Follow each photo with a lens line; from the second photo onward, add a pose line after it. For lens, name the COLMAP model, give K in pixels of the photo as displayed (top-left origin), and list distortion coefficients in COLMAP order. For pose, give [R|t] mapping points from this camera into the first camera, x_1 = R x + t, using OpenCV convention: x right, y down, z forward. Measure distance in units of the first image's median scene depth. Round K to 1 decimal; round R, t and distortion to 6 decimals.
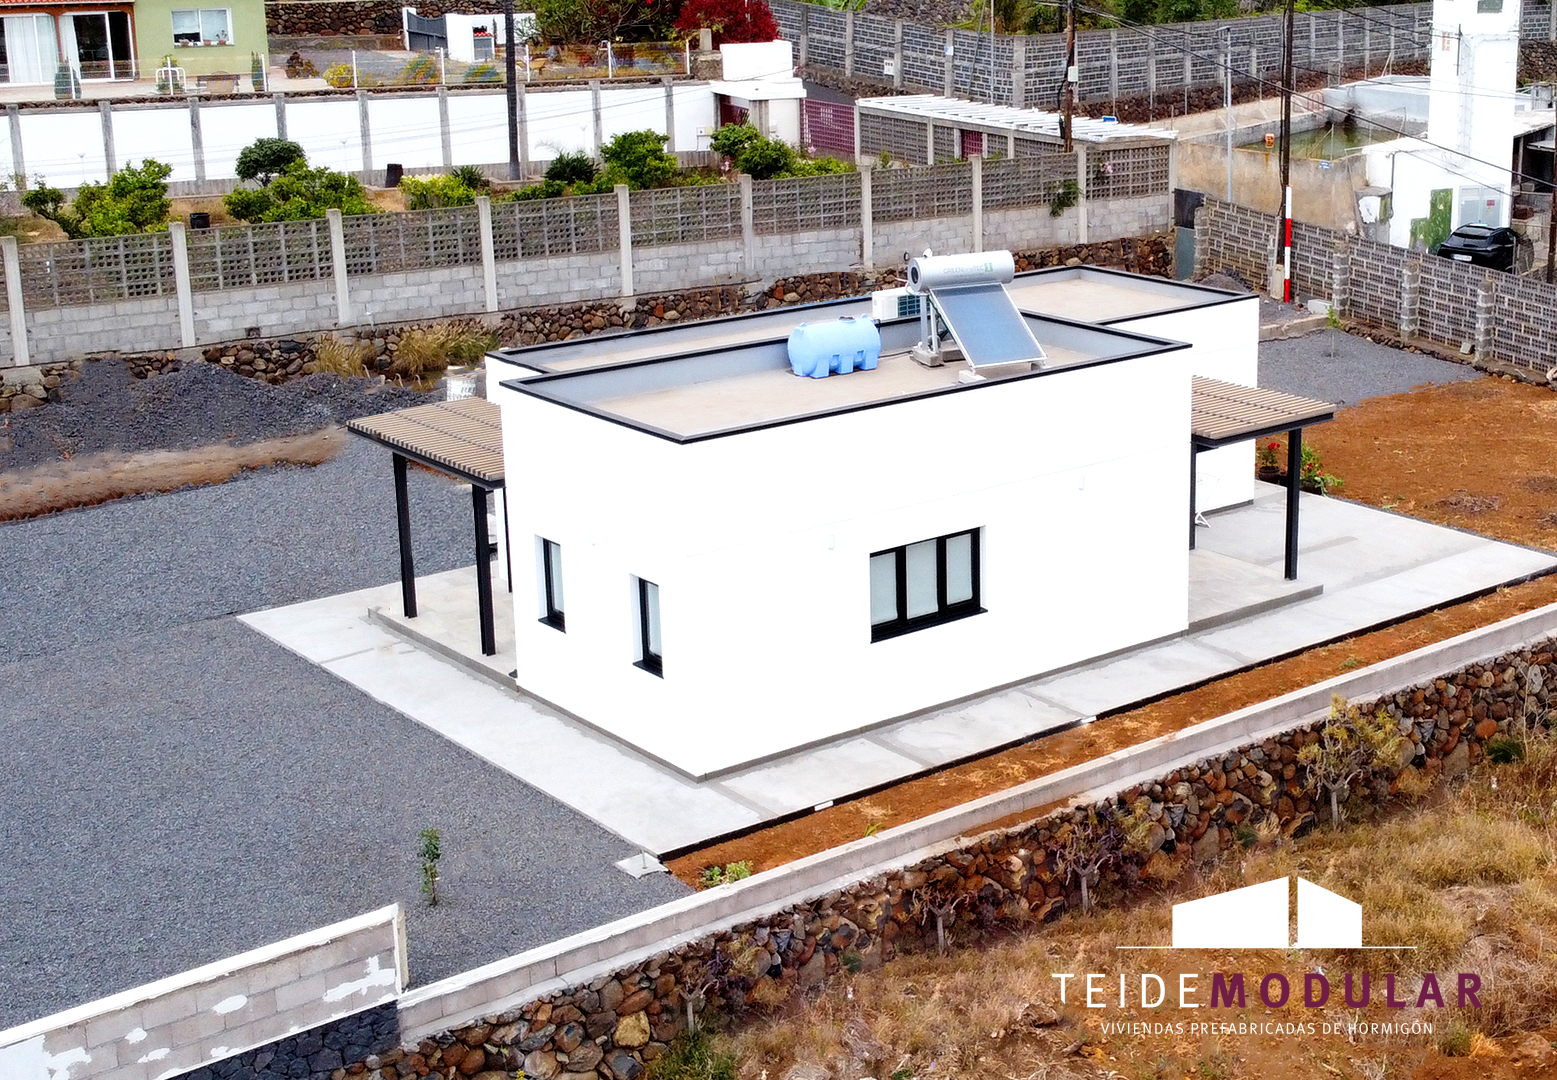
lens RADIAL K [[2261.4, 0, 778.5], [0, 2261.4, 540.0], [0, 0, 1]] dist [0.027568, -0.132872]
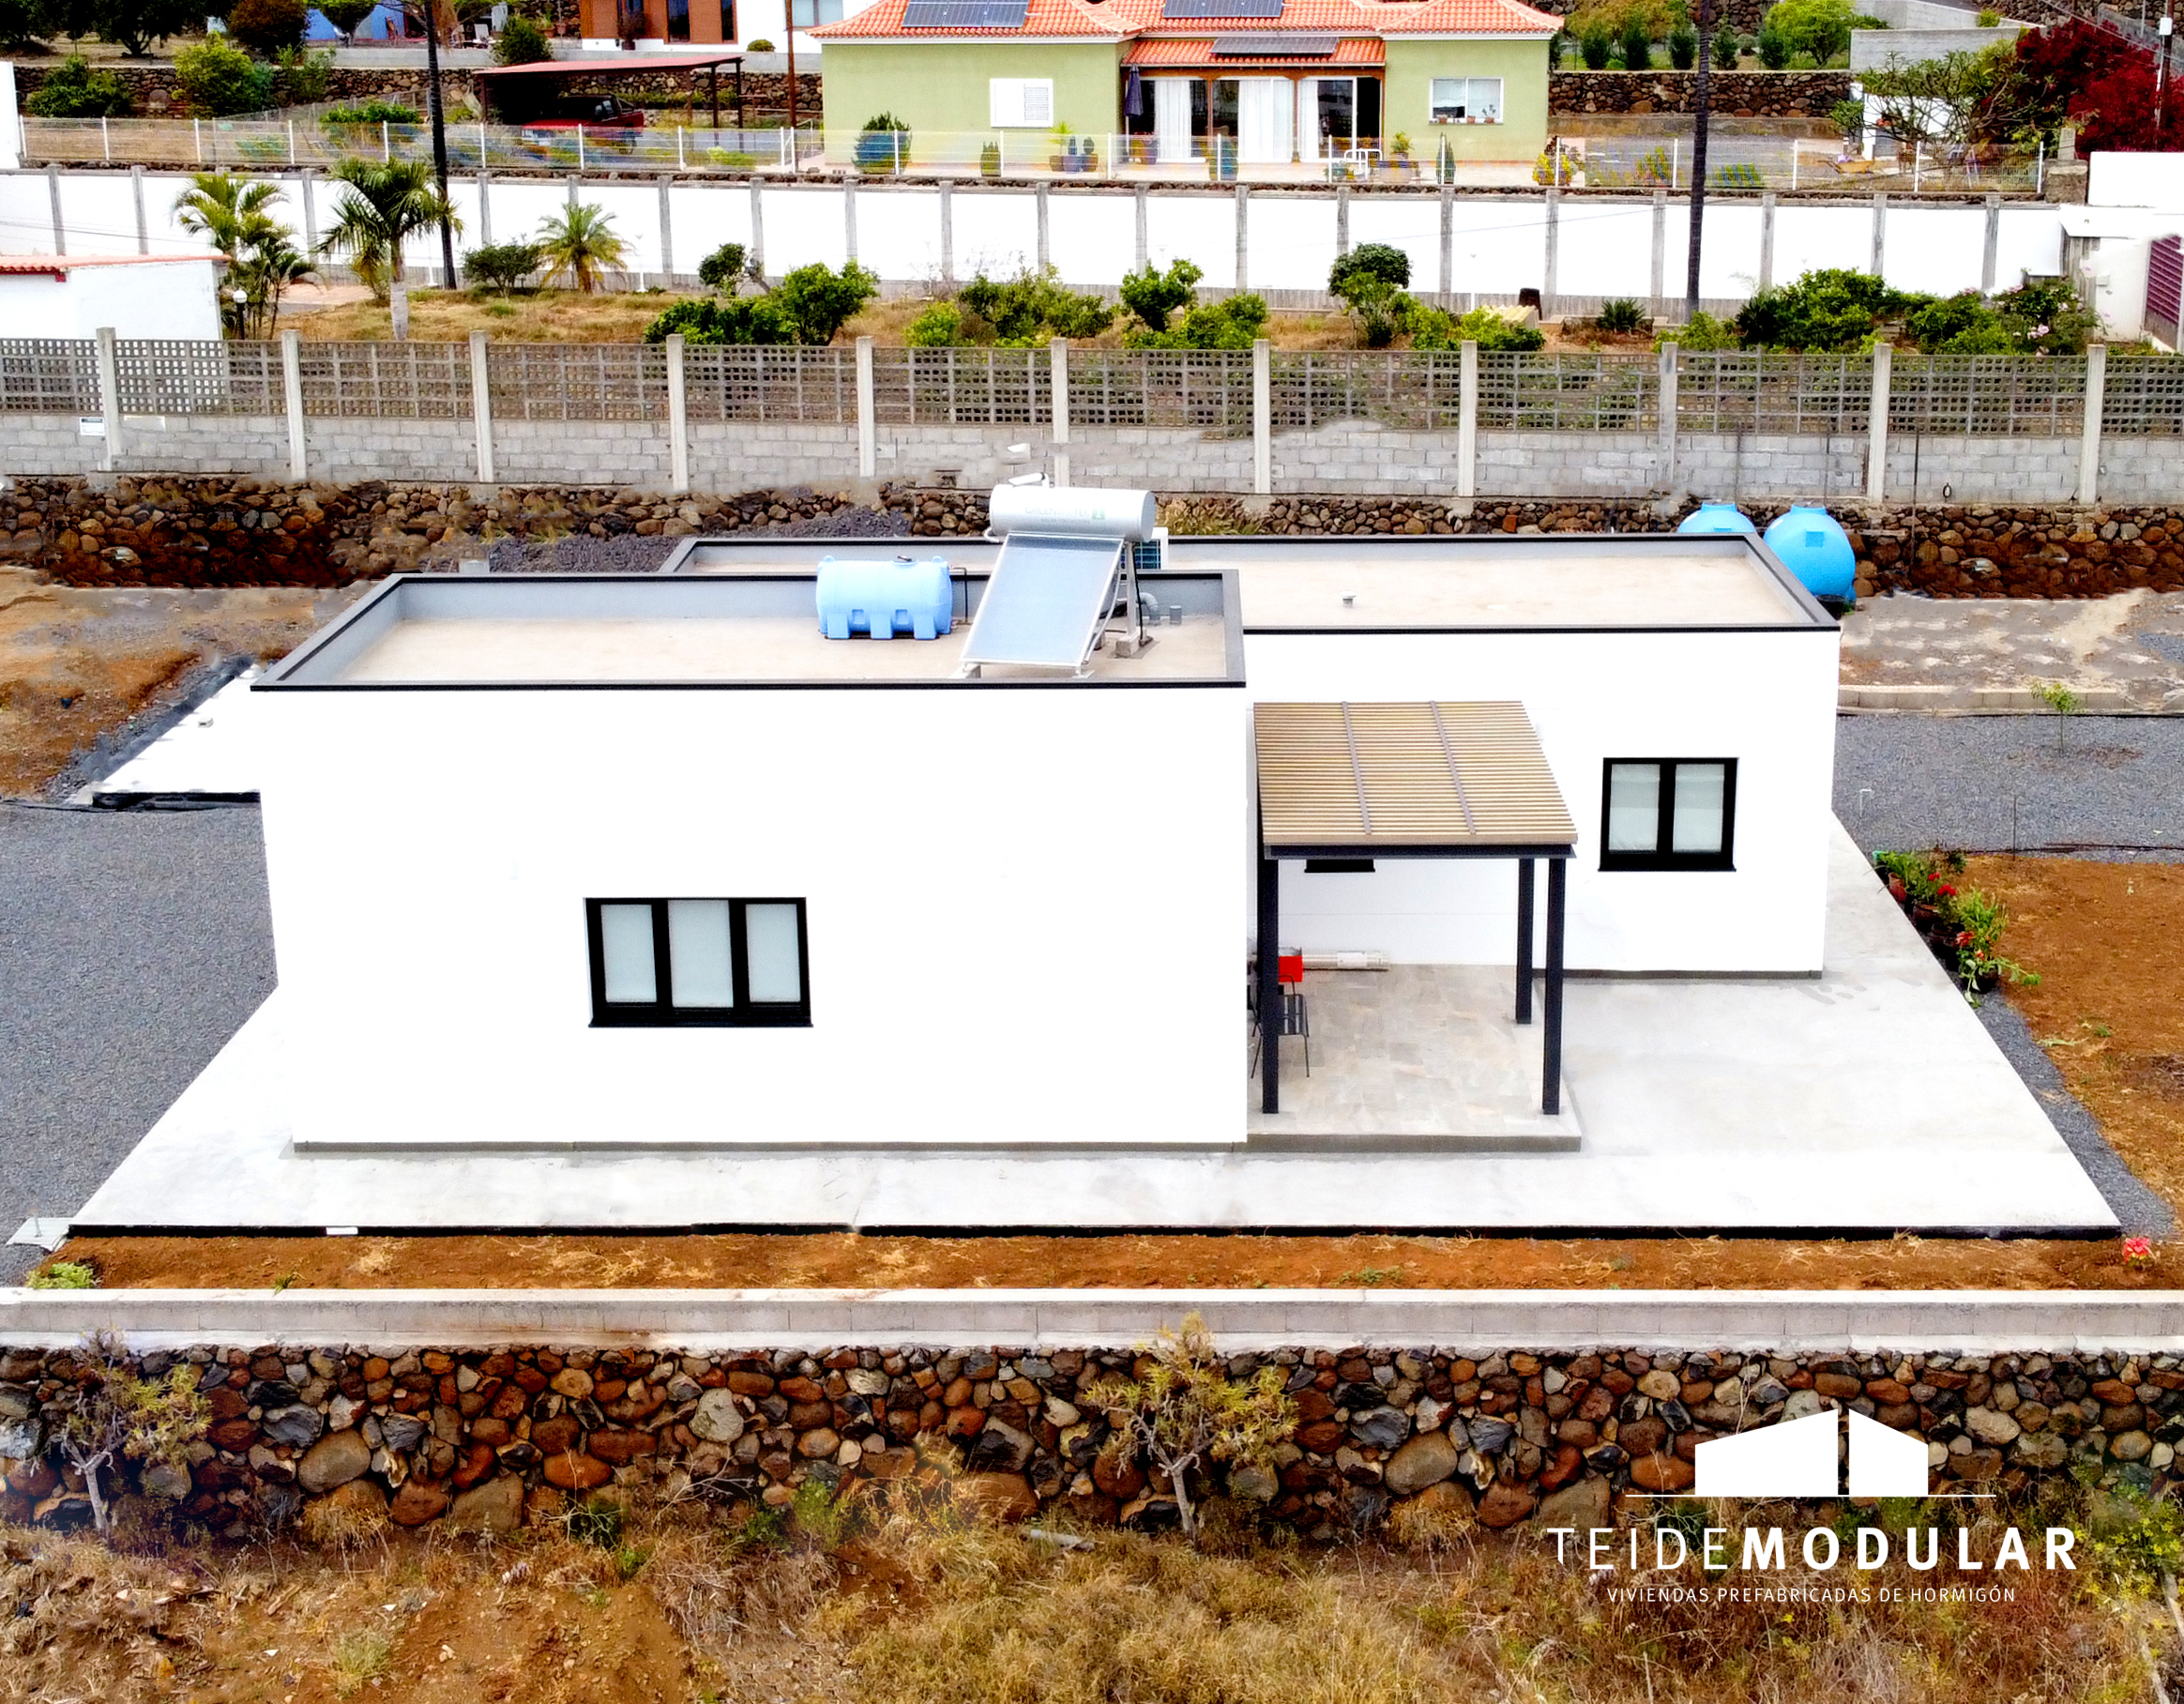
lens RADIAL K [[2708.9, 0, 1094.1], [0, 2708.9, 696.2], [0, 0, 1]] dist [0.017082, -0.013431]
pose [[0.763621, 0.172598, -0.622168, 0.426489], [-0.174004, 0.982968, 0.059123, -0.083891], [0.621776, 0.063112, 0.780648, 0.291253]]
